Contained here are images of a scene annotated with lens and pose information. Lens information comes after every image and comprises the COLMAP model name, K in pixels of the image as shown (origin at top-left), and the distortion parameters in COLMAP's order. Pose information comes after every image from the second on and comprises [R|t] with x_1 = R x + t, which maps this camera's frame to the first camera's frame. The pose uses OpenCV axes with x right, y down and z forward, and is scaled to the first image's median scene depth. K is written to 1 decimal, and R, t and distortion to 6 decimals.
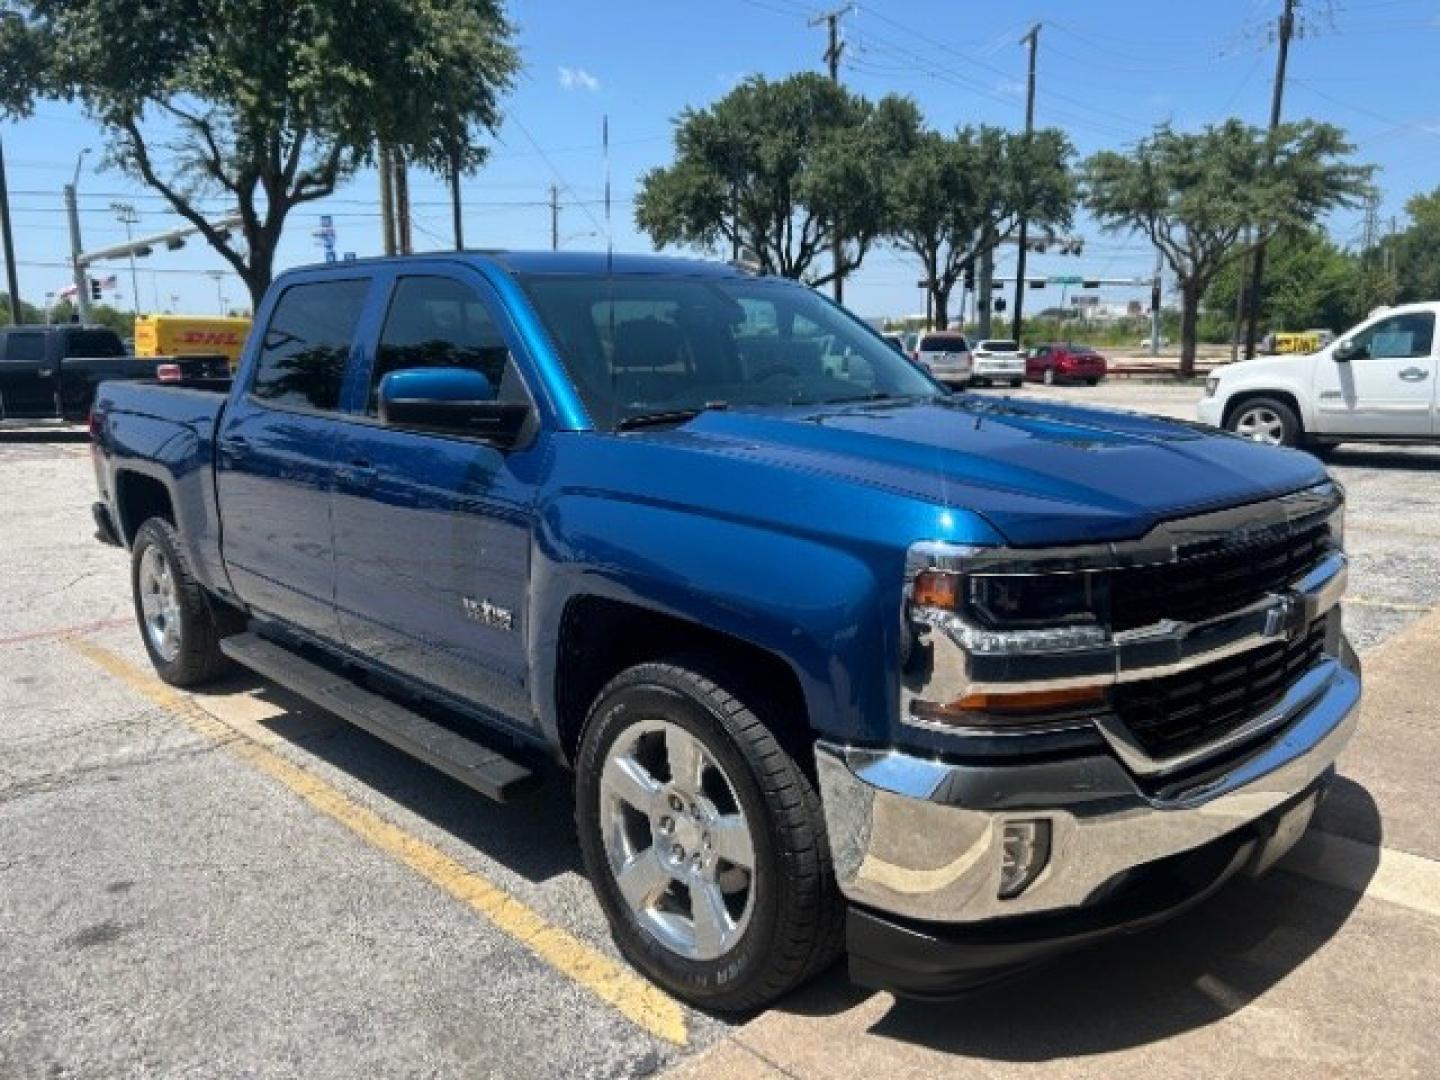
lens RADIAL K [[1098.0, 0, 709.5], [0, 1098.0, 545.2], [0, 0, 1]] dist [0.032385, -0.035838]
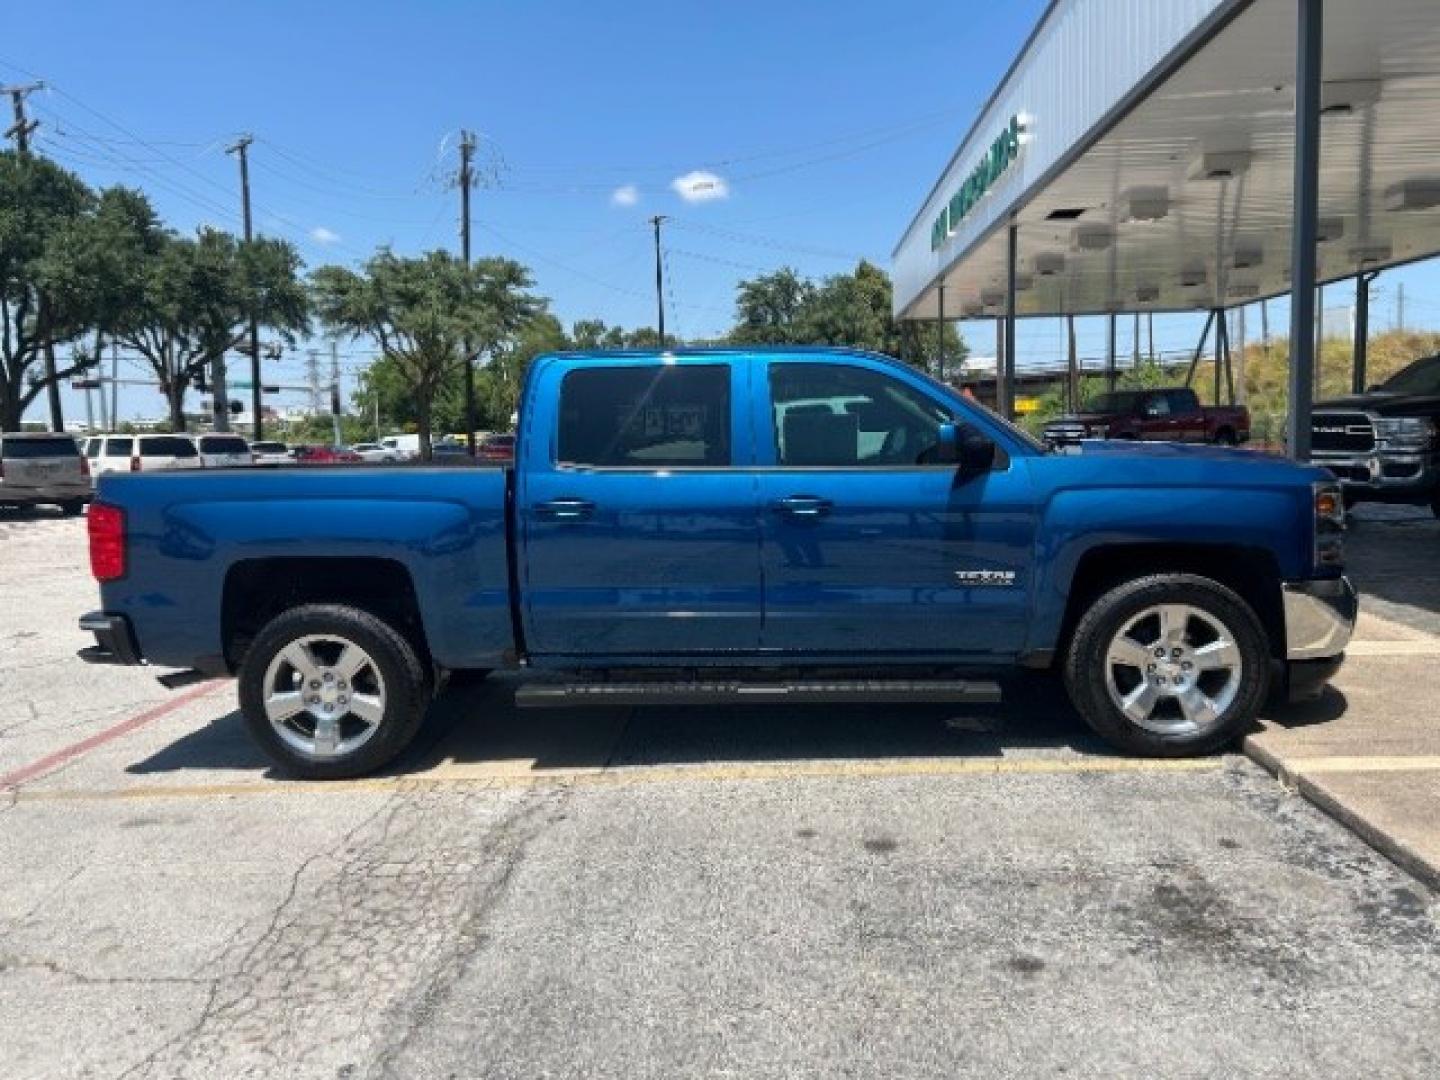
lens RADIAL K [[1098.0, 0, 713.3], [0, 1098.0, 540.7], [0, 0, 1]] dist [0.032385, -0.035838]
pose [[0.723691, -0.081418, 0.685305, -0.133365], [0.147846, 0.988252, -0.038718, 0.001300], [-0.674102, 0.129340, 0.727226, 0.011972]]
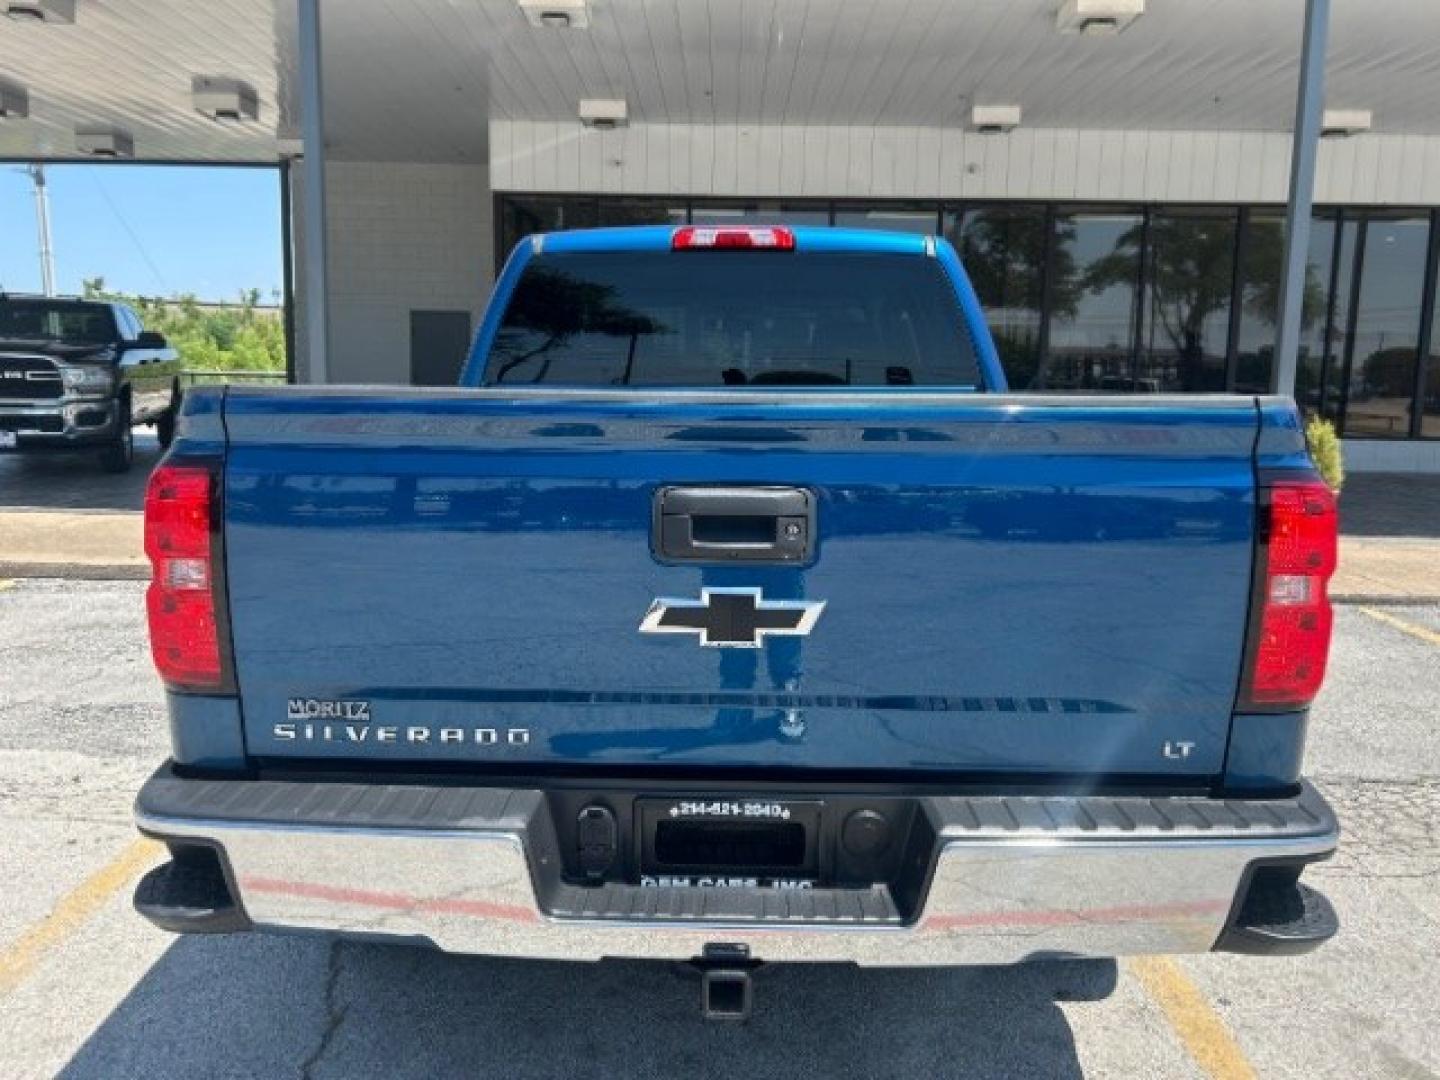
lens RADIAL K [[1098.0, 0, 715.3], [0, 1098.0, 538.5], [0, 0, 1]] dist [0.032385, -0.035838]
pose [[-0.717606, -0.104254, 0.688602, -0.110888], [0.116383, 0.956878, 0.266156, -0.034312], [-0.686656, 0.271137, -0.674528, 0.219729]]
